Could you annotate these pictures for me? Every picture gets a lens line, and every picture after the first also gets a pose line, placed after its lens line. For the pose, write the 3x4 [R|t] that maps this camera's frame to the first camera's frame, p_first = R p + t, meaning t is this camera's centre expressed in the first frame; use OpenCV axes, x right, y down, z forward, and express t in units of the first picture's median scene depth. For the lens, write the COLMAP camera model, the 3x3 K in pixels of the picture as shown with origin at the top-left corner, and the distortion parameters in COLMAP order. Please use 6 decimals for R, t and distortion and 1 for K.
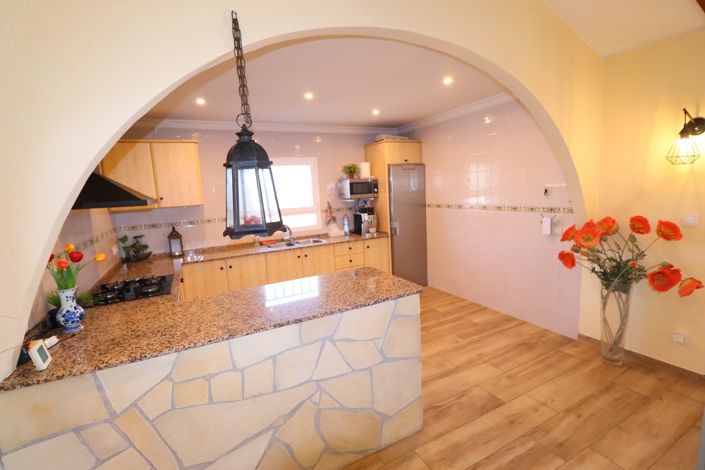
lens RADIAL K [[327.4, 0, 356.9], [0, 327.4, 232.3], [0, 0, 1]] dist [0.001104, -0.013790]
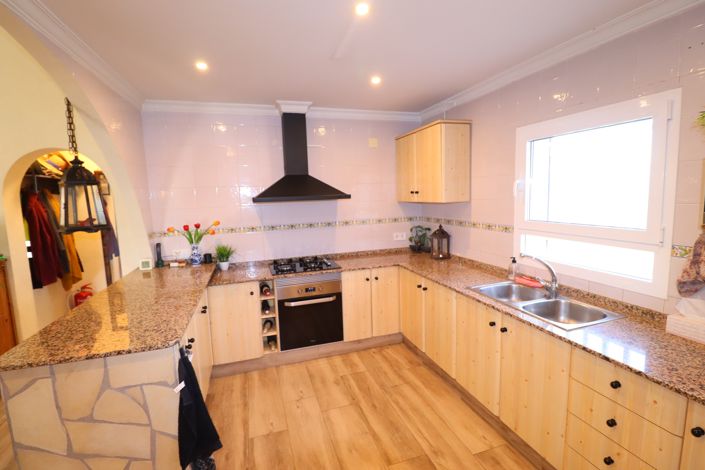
lens RADIAL K [[327.4, 0, 356.9], [0, 327.4, 232.3], [0, 0, 1]] dist [0.001104, -0.013790]
pose [[-0.157868, 0.174293, -0.971957, 0.276836], [-0.094746, 0.977085, 0.190602, -0.120531], [0.982904, 0.122179, -0.137737, 0.765360]]
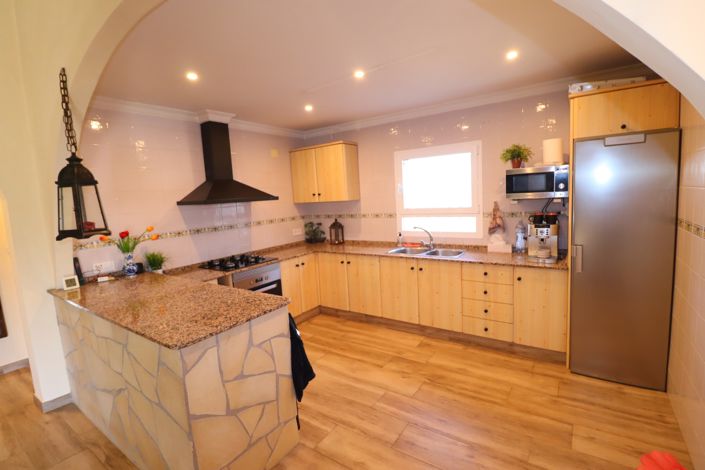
lens RADIAL K [[327.4, 0, 356.9], [0, 327.4, 232.3], [0, 0, 1]] dist [0.001104, -0.013790]
pose [[0.478332, 0.129016, -0.868650, 0.413238], [-0.090236, 0.991135, 0.097518, -0.074888], [0.873531, 0.031737, 0.485733, 0.426844]]
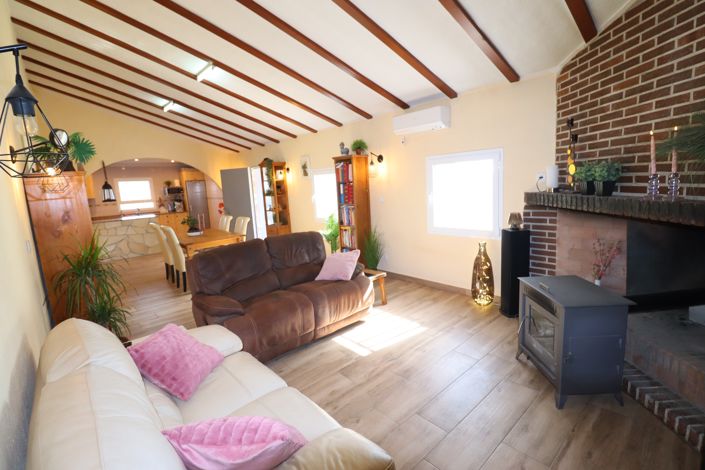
lens RADIAL K [[327.4, 0, 356.9], [0, 327.4, 232.3], [0, 0, 1]] dist [0.001104, -0.013790]
pose [[0.967999, -0.041061, 0.247572, 0.689835], [0.039579, 0.999156, 0.010961, 0.184469], [-0.247813, -0.000811, 0.968807, -1.565935]]
